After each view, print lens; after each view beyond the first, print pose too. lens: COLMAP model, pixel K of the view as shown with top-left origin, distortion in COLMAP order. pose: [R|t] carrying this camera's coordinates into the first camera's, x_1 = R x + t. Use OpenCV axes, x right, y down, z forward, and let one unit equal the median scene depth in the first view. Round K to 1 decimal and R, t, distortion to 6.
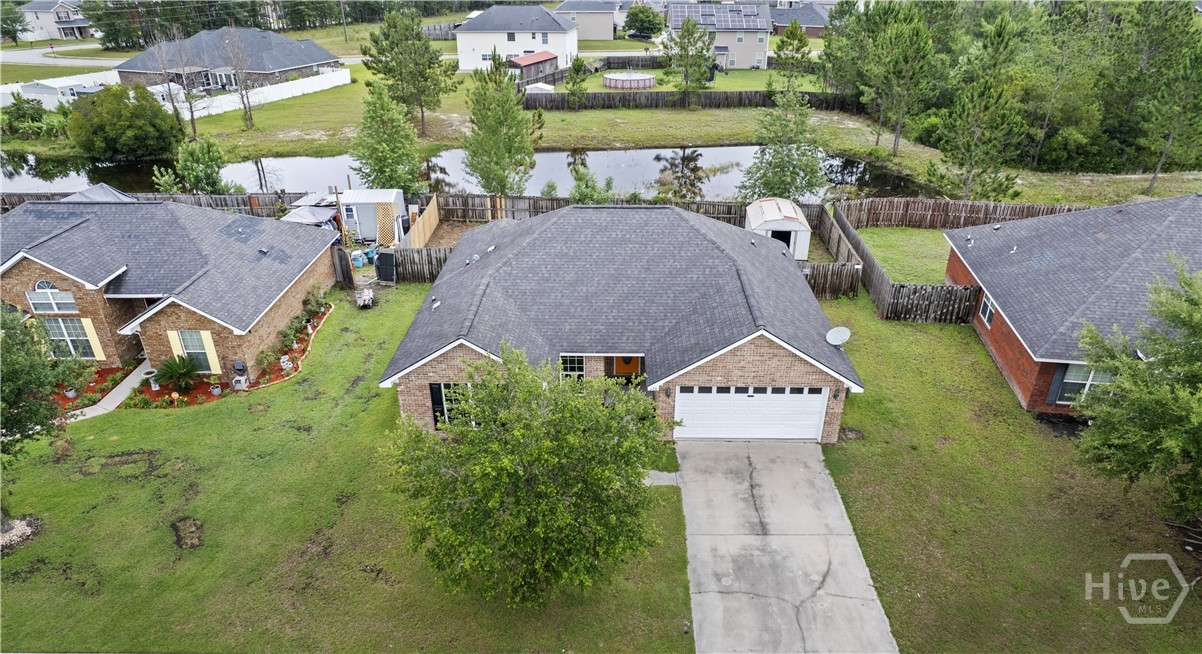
lens RADIAL K [[772.2, 0, 602.1], [0, 772.2, 388.3], [0, 0, 1]] dist [-0.070483, 0.049639]
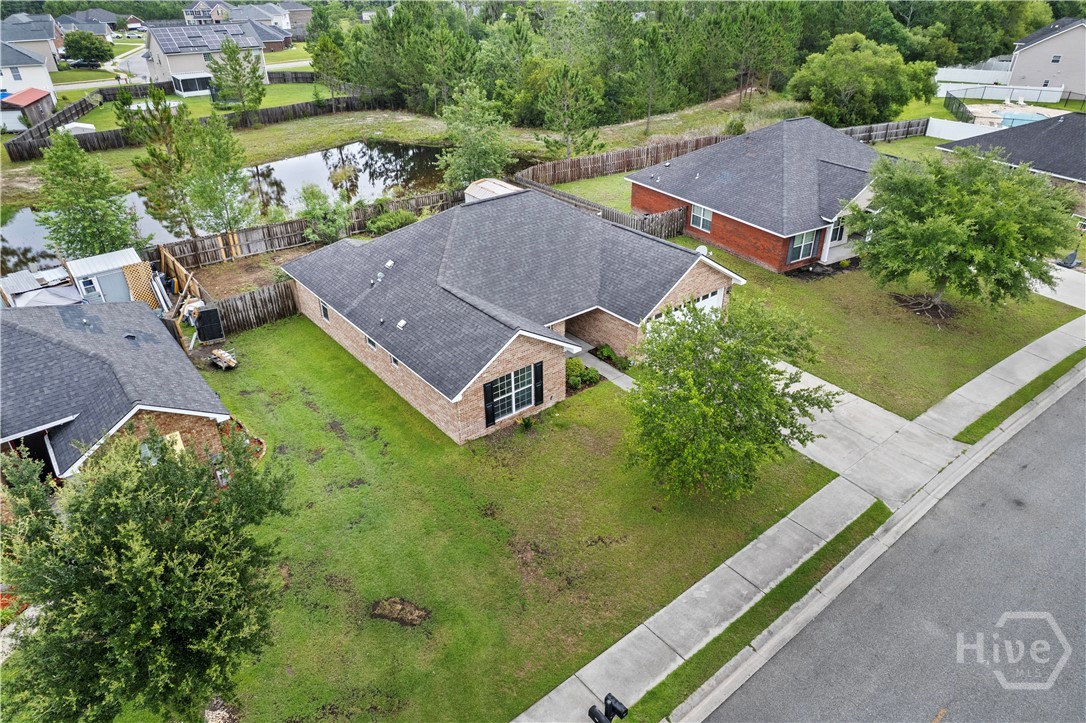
lens RADIAL K [[695.6, 0, 543.0], [0, 695.6, 361.5], [0, 0, 1]] dist [-0.072210, 0.065941]
pose [[0.764746, -0.324061, 0.556909, -0.365978], [0.325695, 0.940188, 0.099844, -0.056011], [-0.555955, 0.105027, 0.824550, 0.088706]]
